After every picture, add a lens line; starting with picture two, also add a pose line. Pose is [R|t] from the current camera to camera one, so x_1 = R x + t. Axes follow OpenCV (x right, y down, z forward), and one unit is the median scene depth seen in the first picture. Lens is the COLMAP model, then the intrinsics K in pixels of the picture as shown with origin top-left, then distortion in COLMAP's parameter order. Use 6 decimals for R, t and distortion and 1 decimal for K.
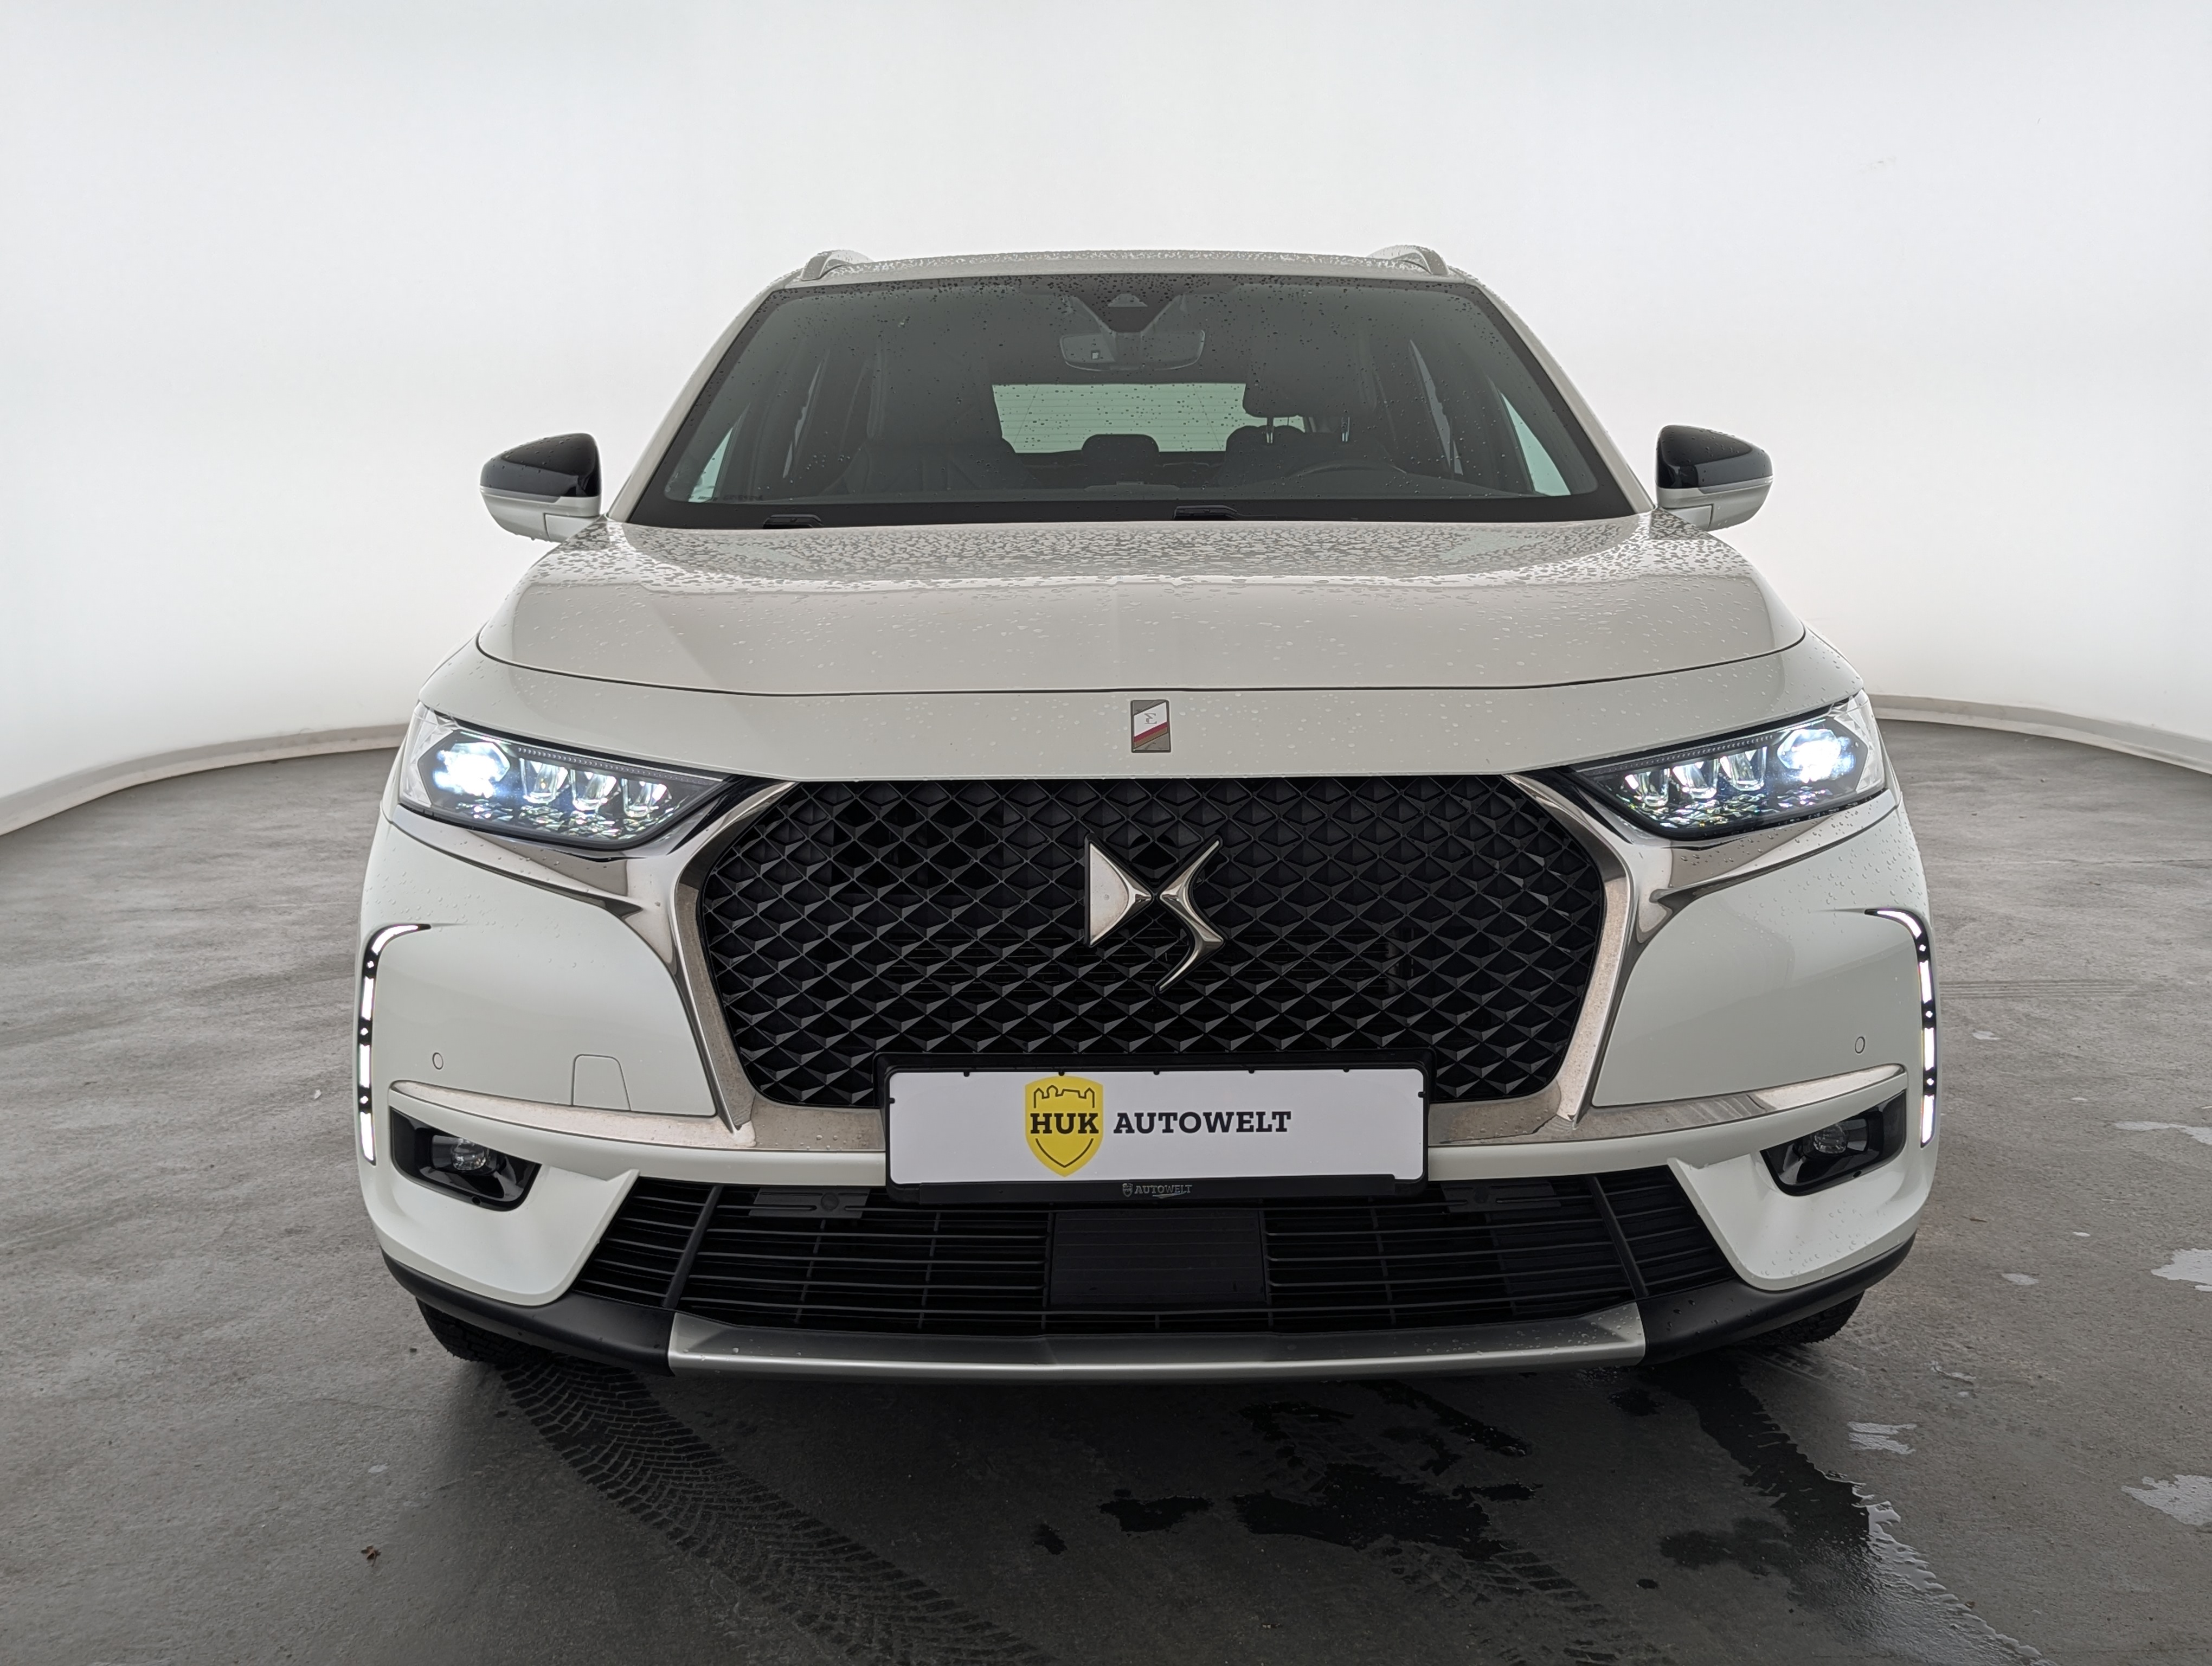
lens RADIAL K [[2337.8, 0, 1106.5], [0, 2337.8, 822.3], [0, 0, 1]] dist [0.075045, -0.091787]
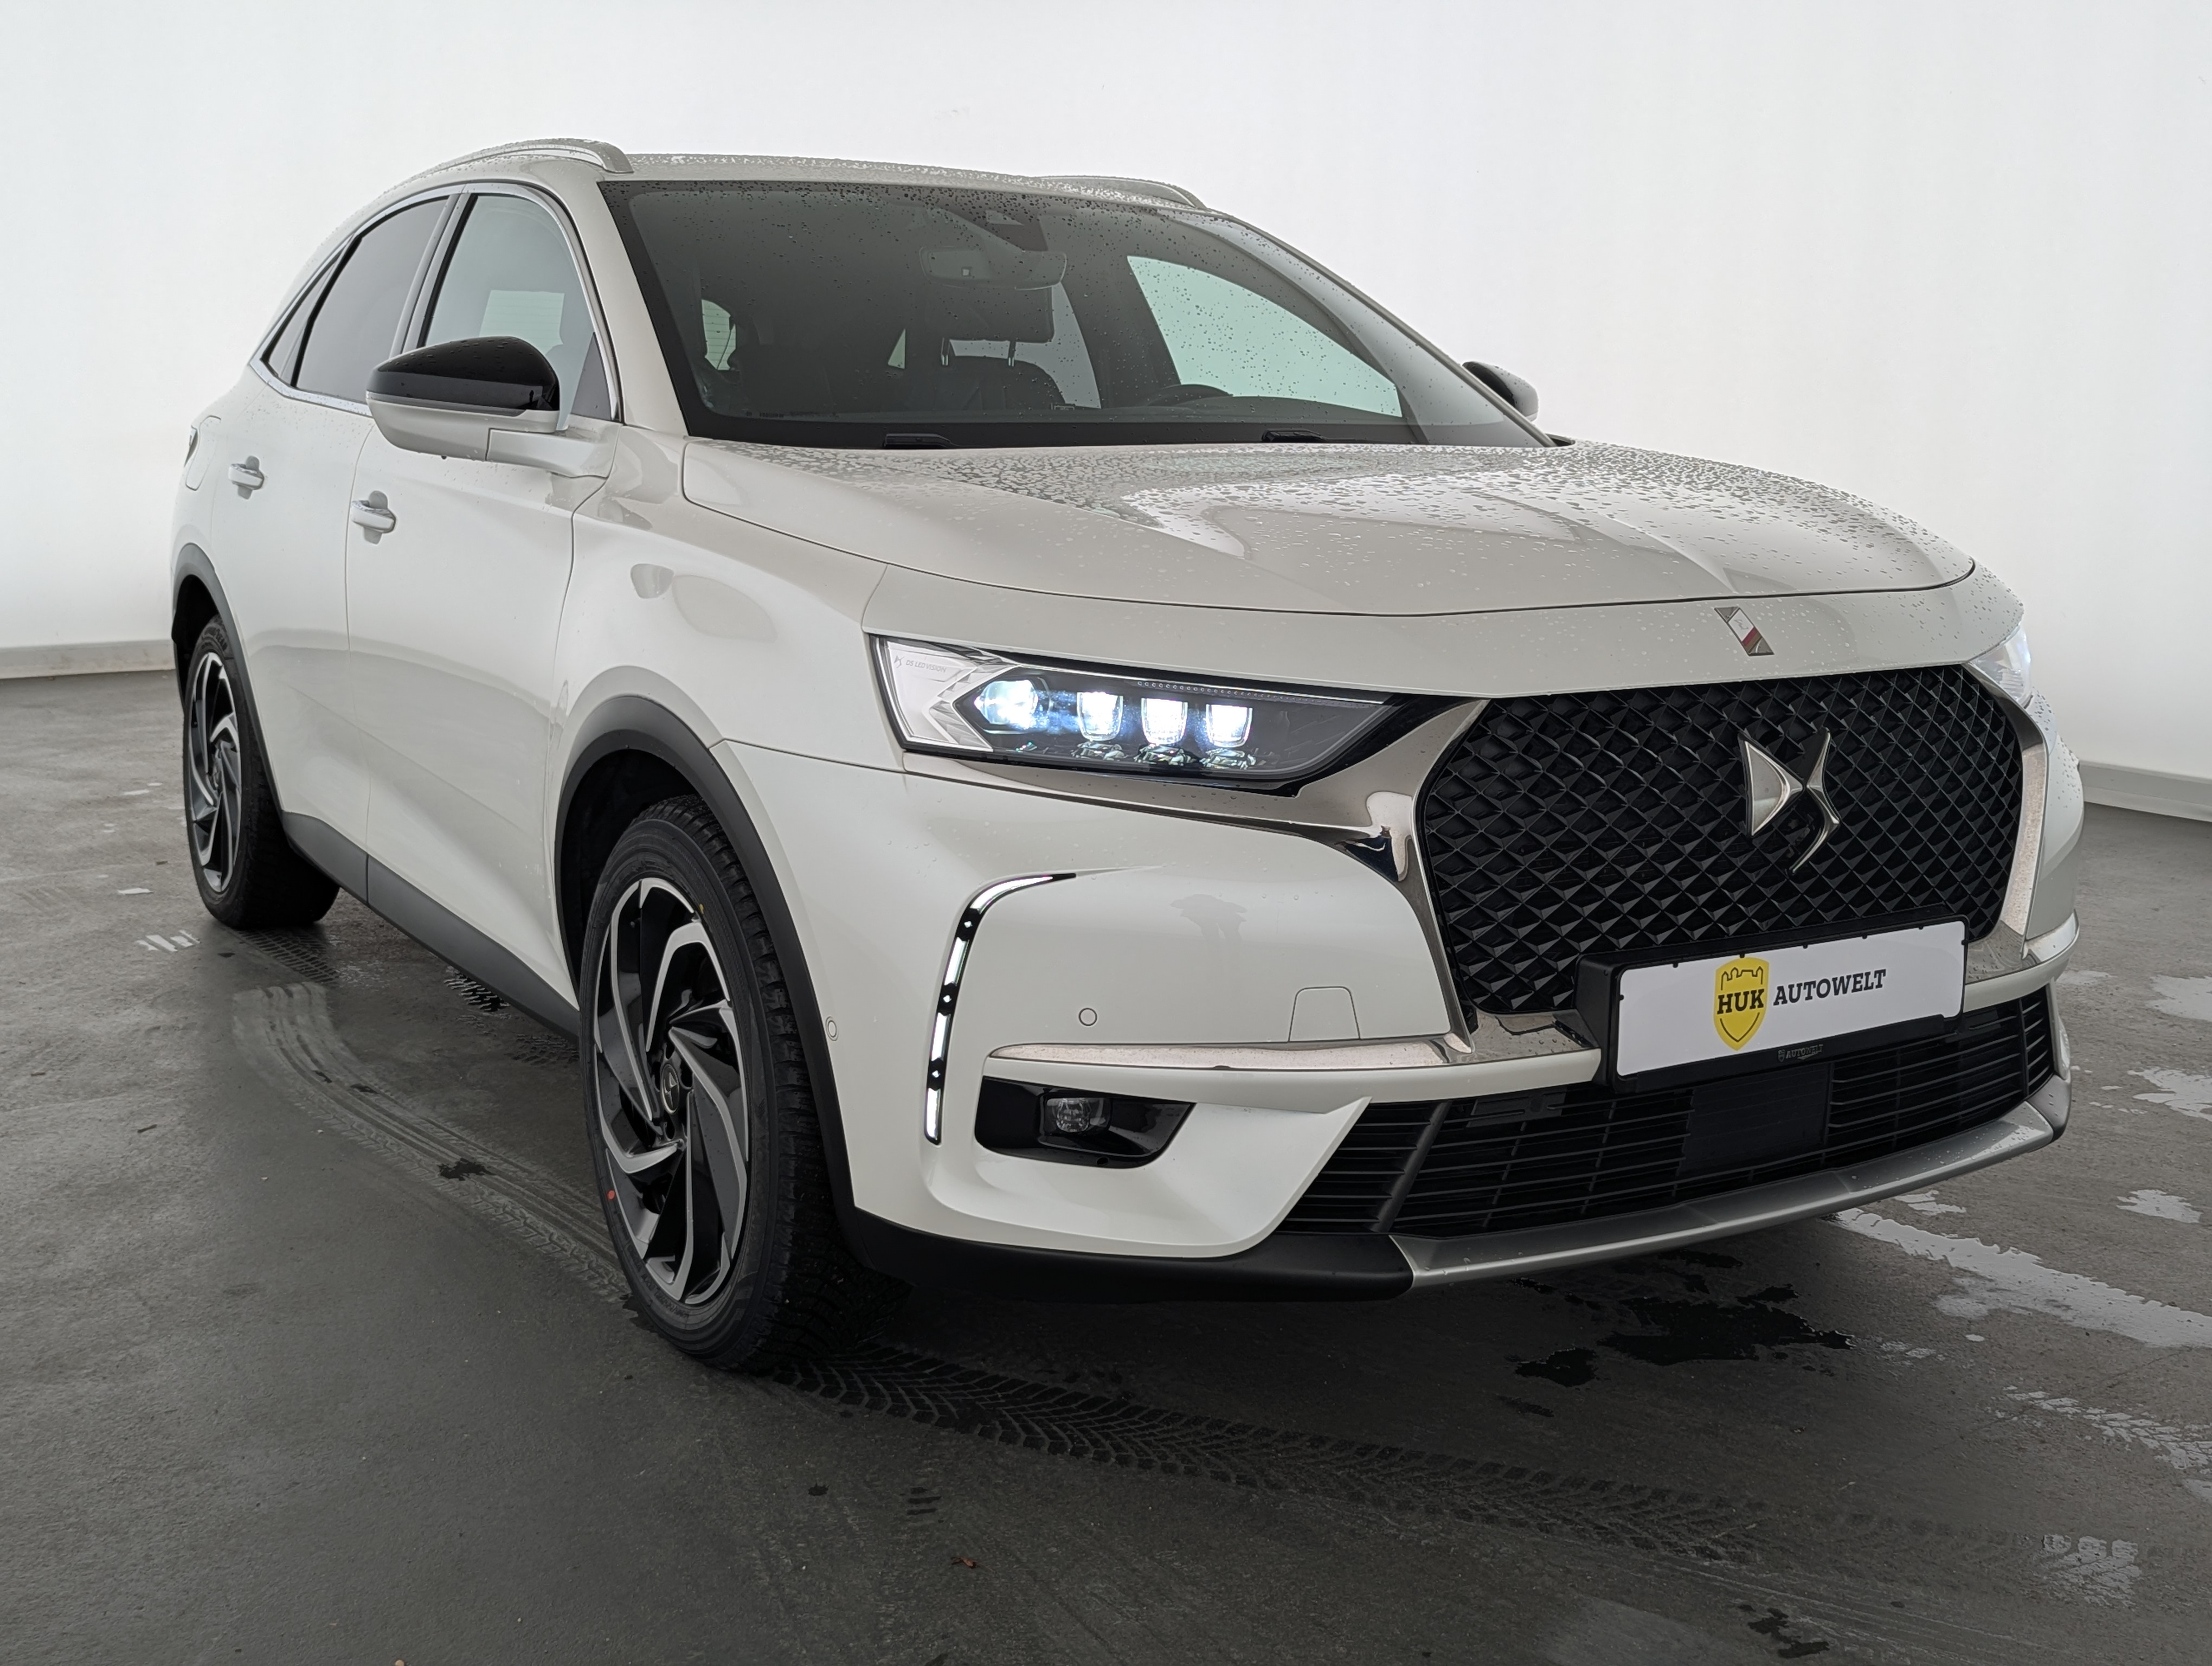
lens RADIAL K [[2337.8, 0, 1106.5], [0, 2337.8, 822.3], [0, 0, 1]] dist [0.075045, -0.091787]
pose [[0.871314, -0.073622, 0.485172, -0.520984], [0.057815, 0.997197, 0.047490, -0.014671], [-0.487308, -0.013328, 0.873128, 0.128692]]
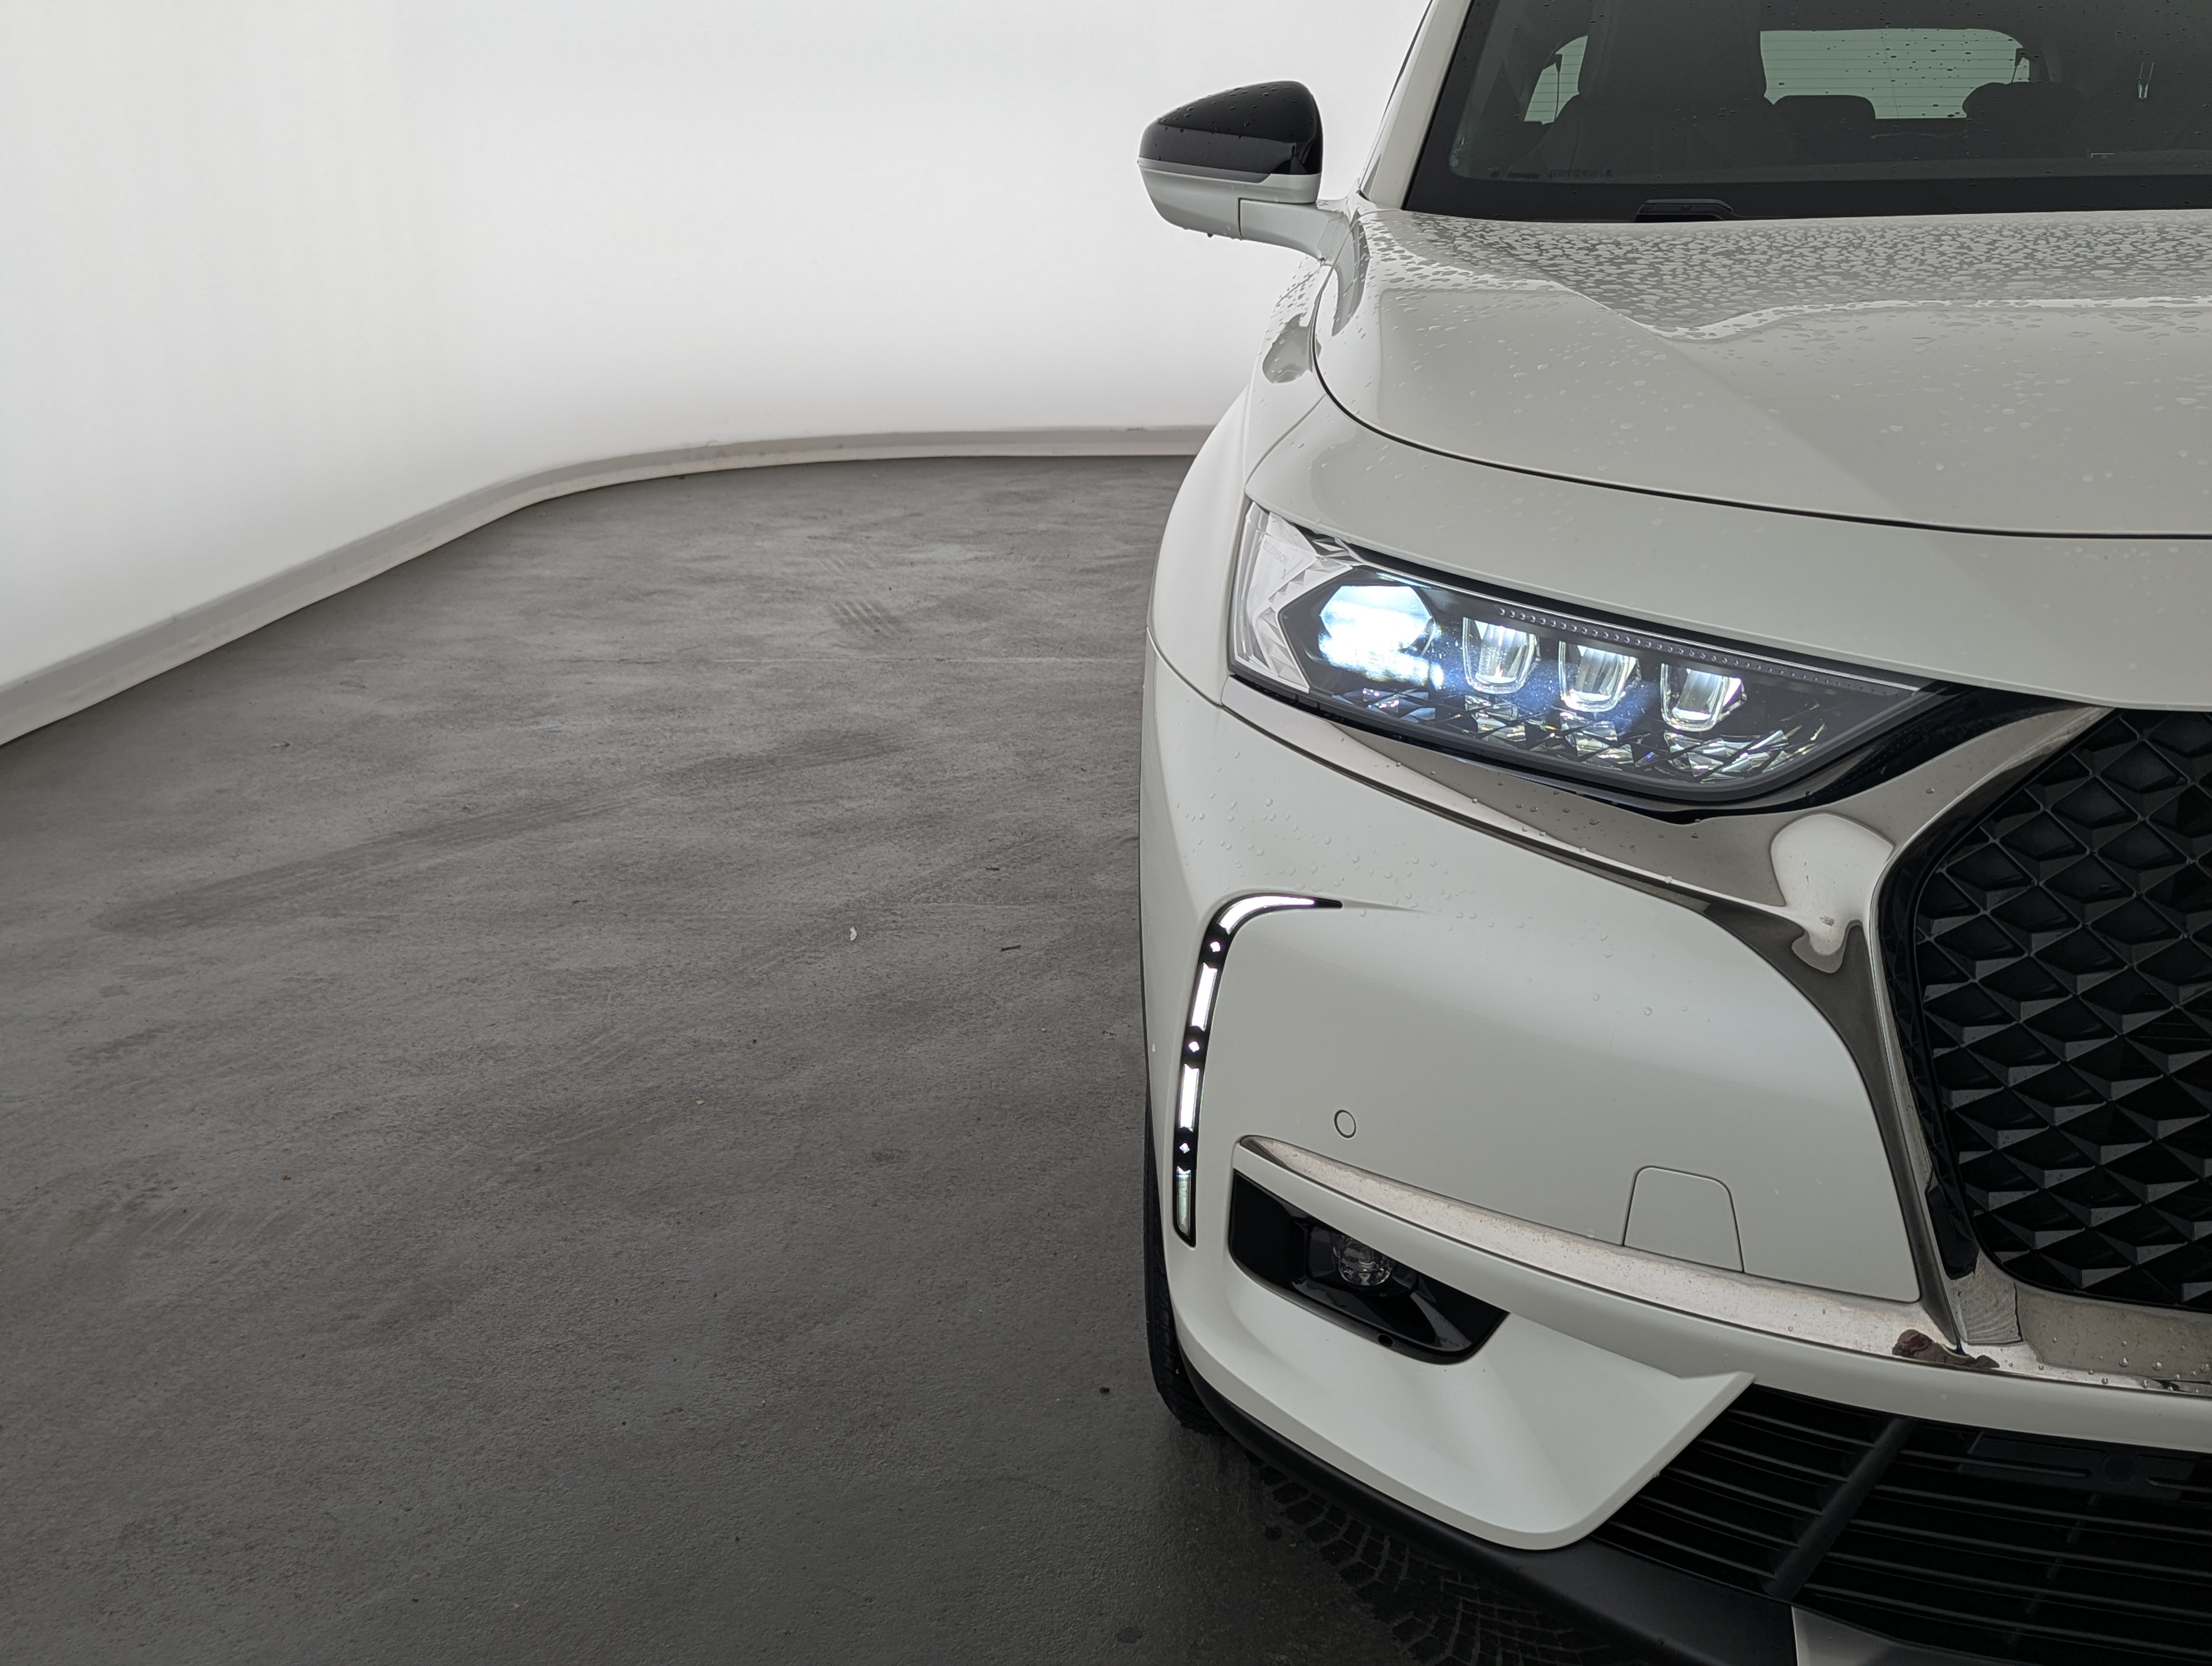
lens RADIAL K [[2337.8, 0, 1106.5], [0, 2337.8, 822.3], [0, 0, 1]] dist [0.075045, -0.091787]
pose [[0.991327, 0.041560, -0.124675, -0.196153], [-0.025567, 0.991543, 0.127231, -0.036379], [0.128908, -0.122940, 0.984006, 0.293074]]
